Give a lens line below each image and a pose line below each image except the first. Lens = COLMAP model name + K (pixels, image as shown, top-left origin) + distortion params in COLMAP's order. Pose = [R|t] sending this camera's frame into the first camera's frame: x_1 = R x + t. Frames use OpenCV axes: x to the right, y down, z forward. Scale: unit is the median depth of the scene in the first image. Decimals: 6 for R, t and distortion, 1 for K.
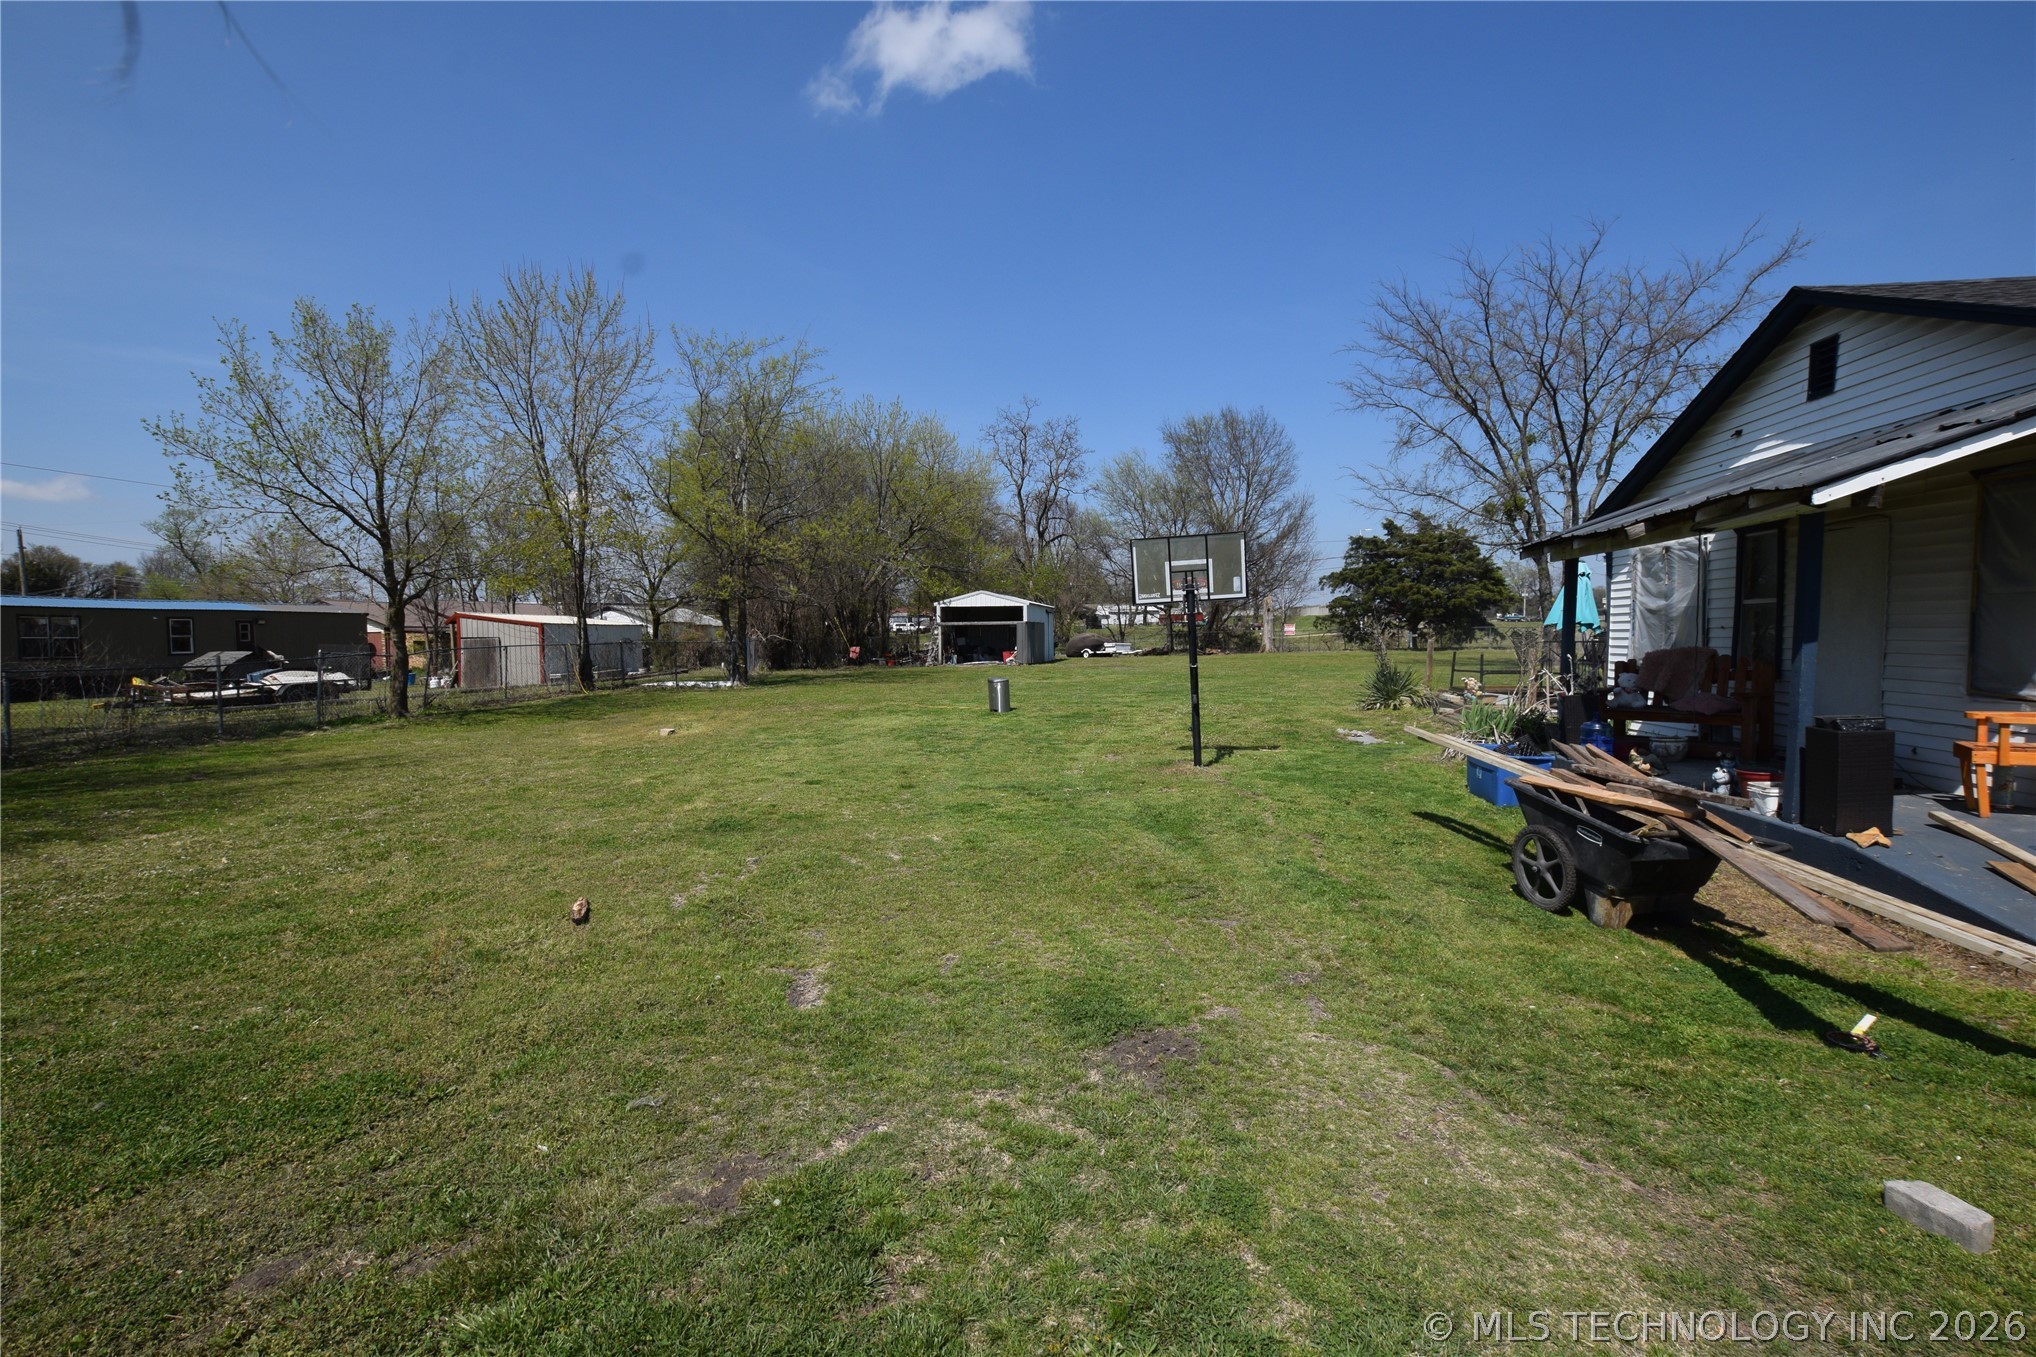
lens RADIAL K [[907.9, 0, 1050.0], [0, 907.9, 680.7], [0, 0, 1]] dist [-0.011254, 0.000972]
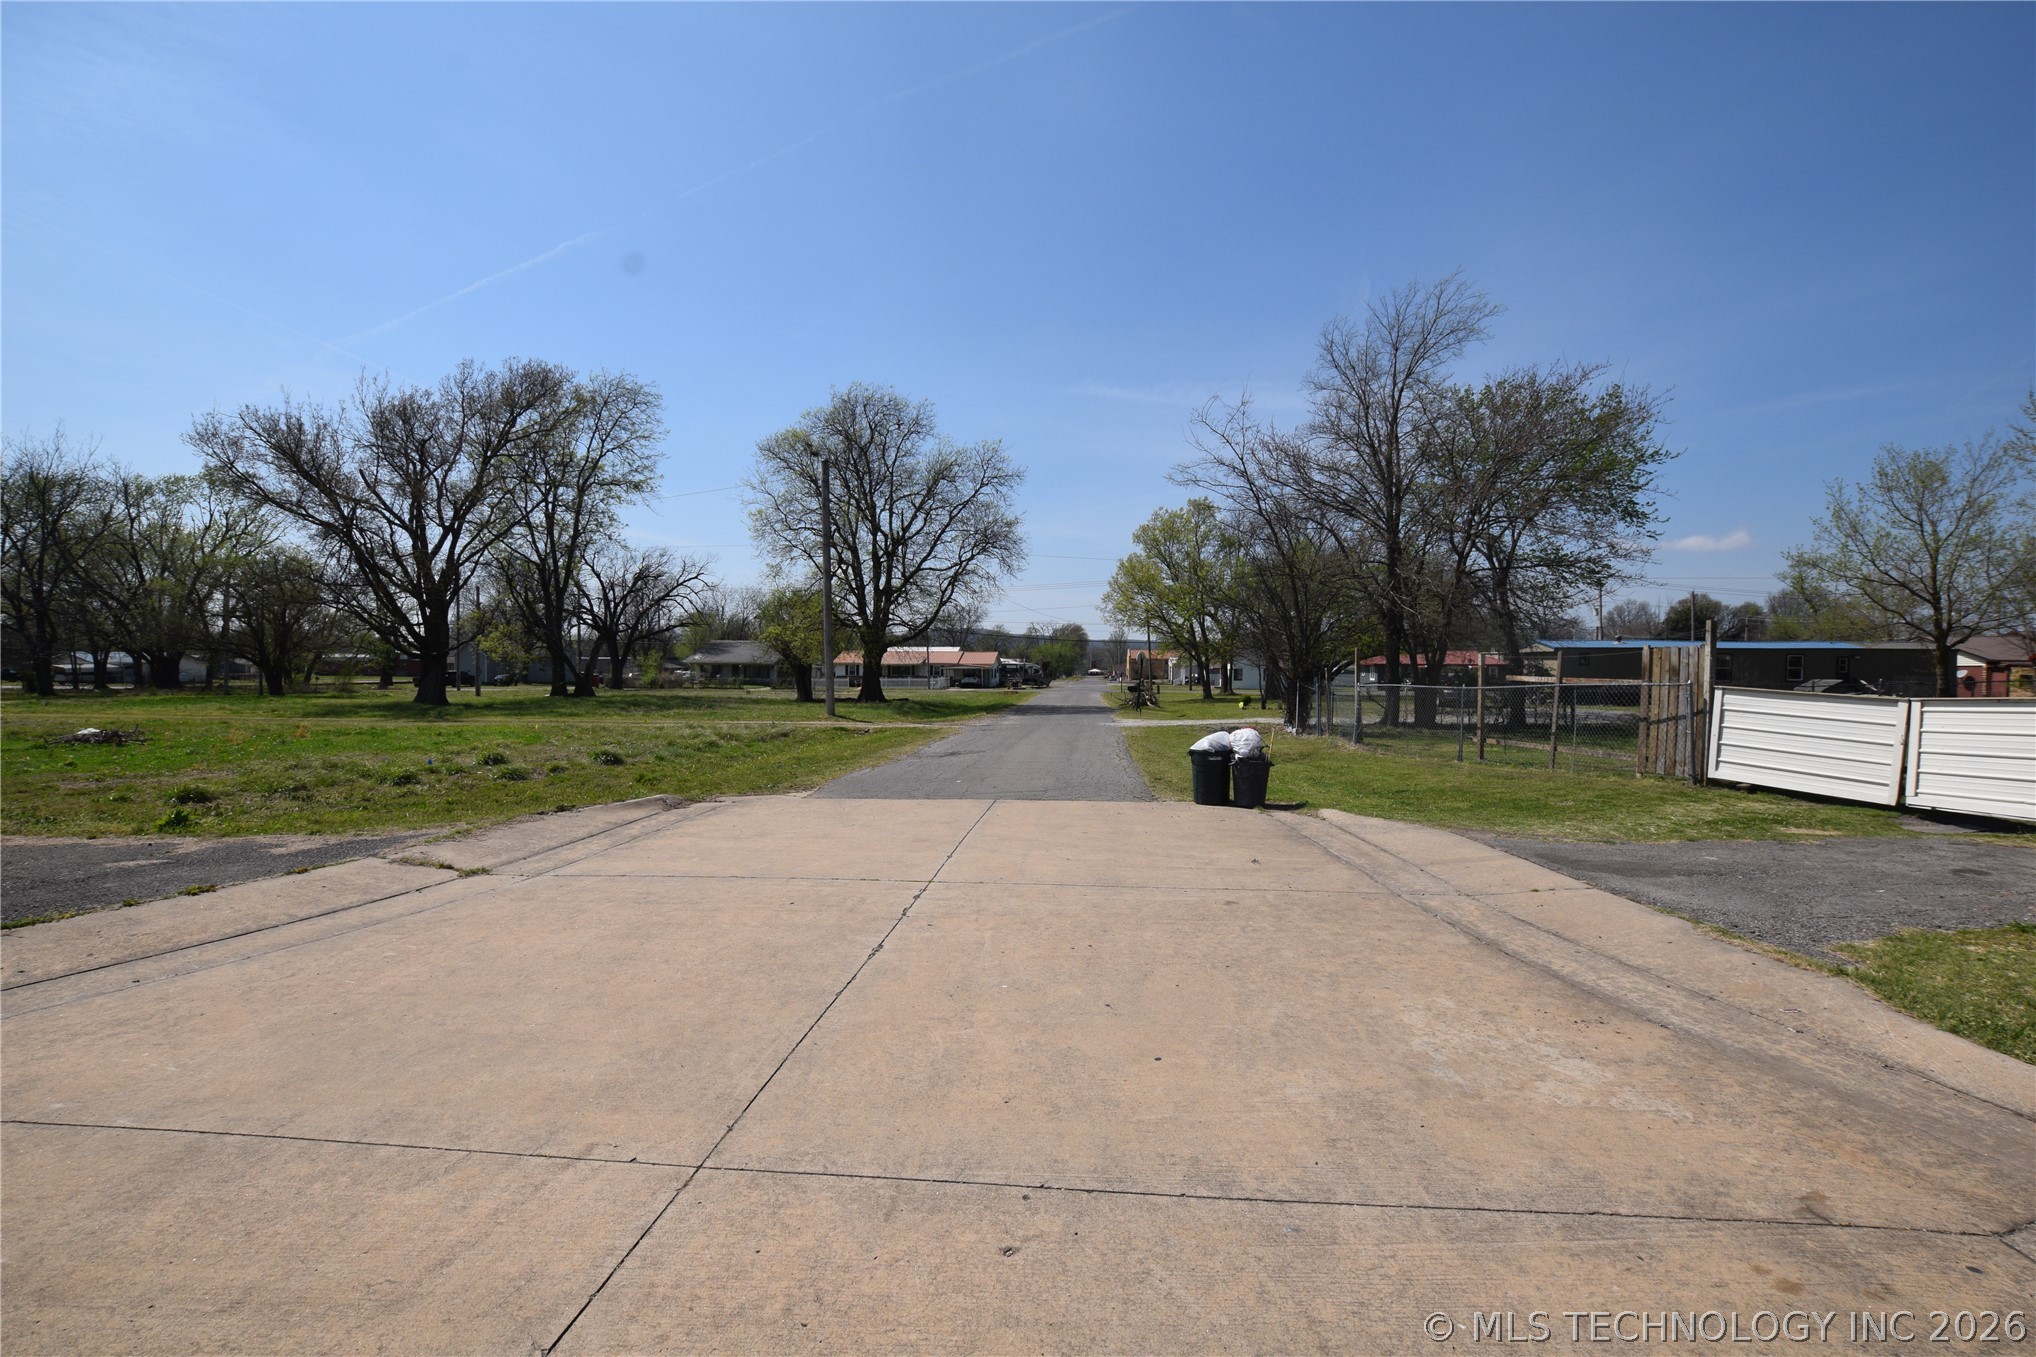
lens RADIAL K [[907.9, 0, 1011.6], [0, 907.9, 676.4], [0, 0, 1]] dist [-0.011254, 0.000972]
pose [[0.085678, 0.025096, -0.996007, 0.118961], [-0.063965, 0.997759, 0.019638, 0.004509], [0.994267, 0.062027, 0.087092, -0.120965]]
